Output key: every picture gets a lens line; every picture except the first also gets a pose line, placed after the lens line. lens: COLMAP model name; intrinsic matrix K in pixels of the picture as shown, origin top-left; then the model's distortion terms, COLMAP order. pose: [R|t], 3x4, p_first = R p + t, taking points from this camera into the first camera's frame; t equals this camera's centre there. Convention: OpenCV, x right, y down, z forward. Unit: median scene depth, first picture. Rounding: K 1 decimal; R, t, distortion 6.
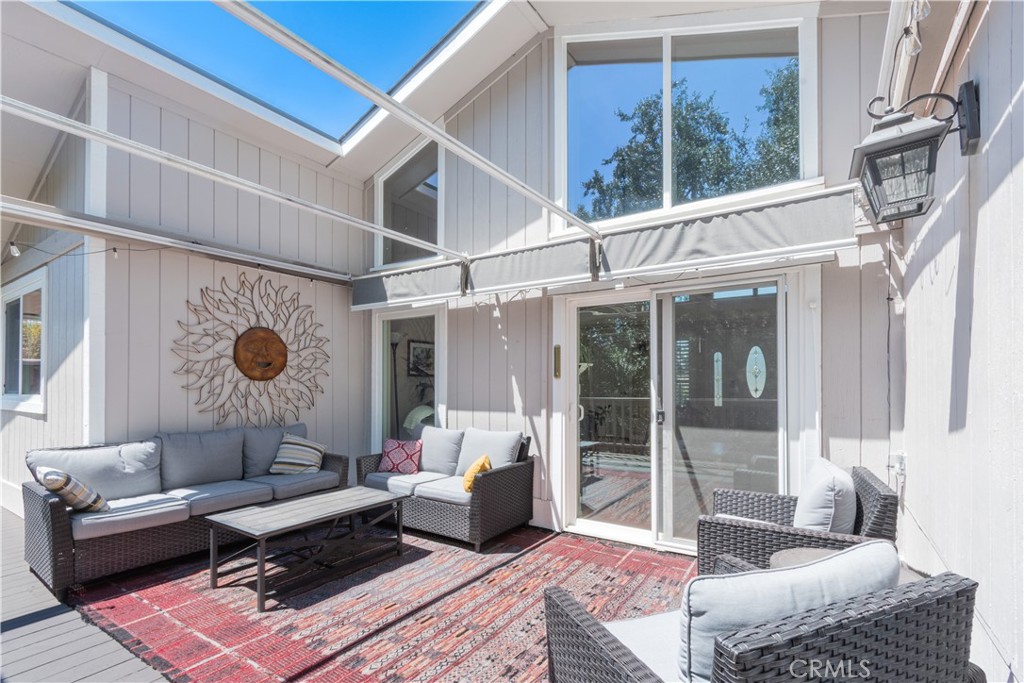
lens RADIAL K [[475.6, 0, 514.7], [0, 475.6, 377.7], [0, 0, 1]] dist [0.003285, 0.000219]
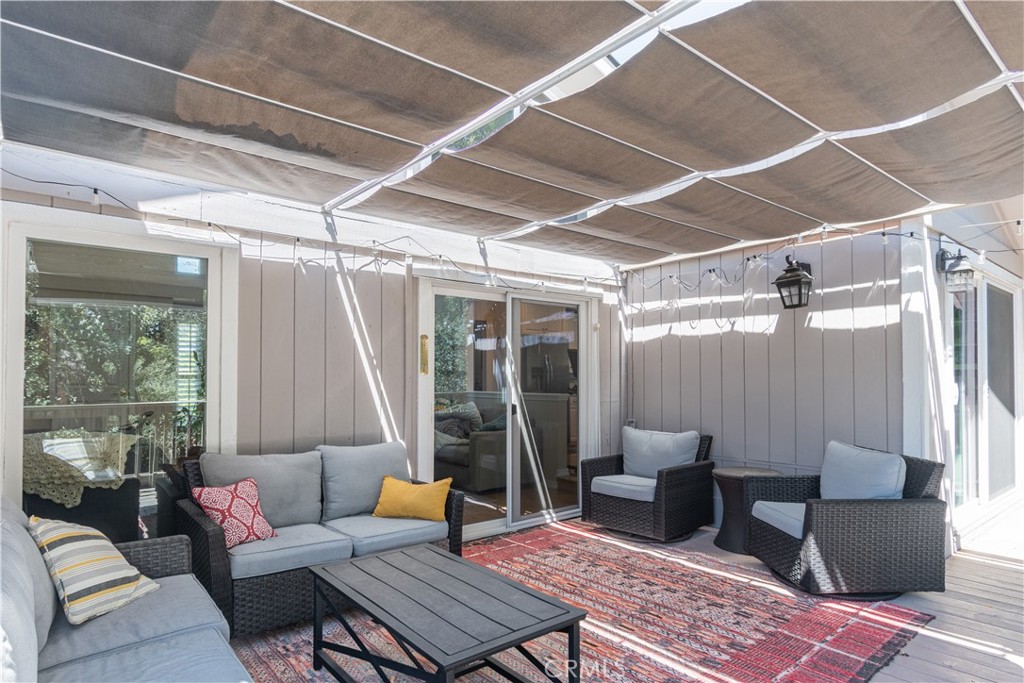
lens RADIAL K [[561.7, 0, 509.3], [0, 561.7, 367.8], [0, 0, 1]] dist [-0.001260, 0.000076]
pose [[0.301463, 0.016337, 0.953338, -0.893641], [-0.008631, 0.999859, -0.014405, 0.004089], [-0.953439, -0.003886, 0.301561, 0.593033]]
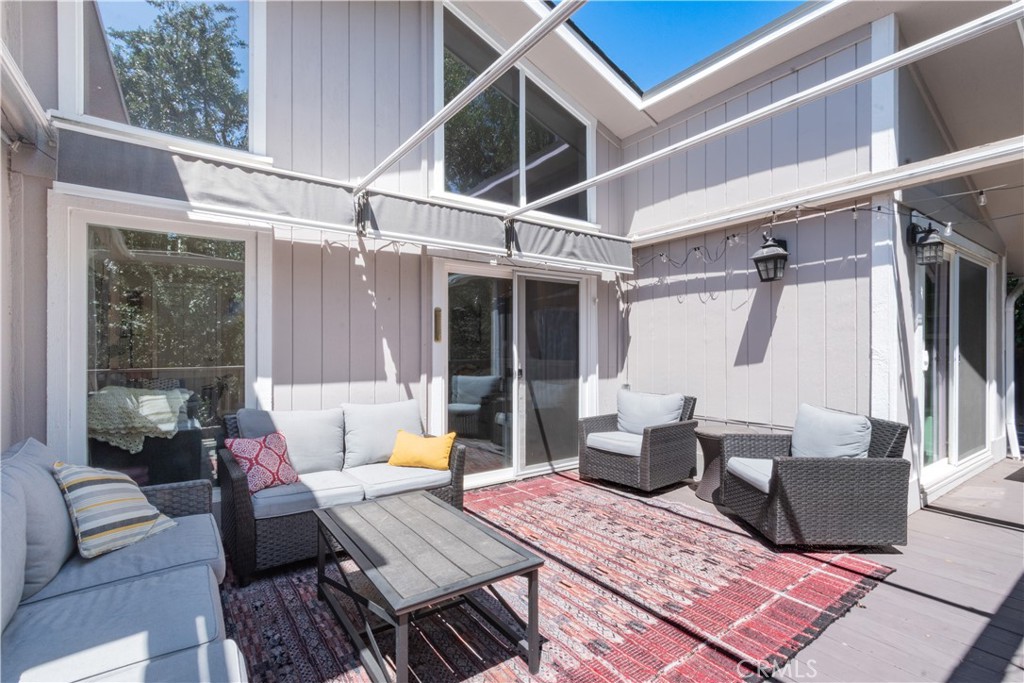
lens RADIAL K [[469.2, 0, 514.8], [0, 469.2, 348.7], [0, 0, 1]] dist [-0.000248, -0.000283]
pose [[0.363039, 0.000644, 0.931774, -0.814646], [-0.009833, 0.999947, 0.003140, 0.011858], [-0.931722, -0.010302, 0.363026, 0.539733]]
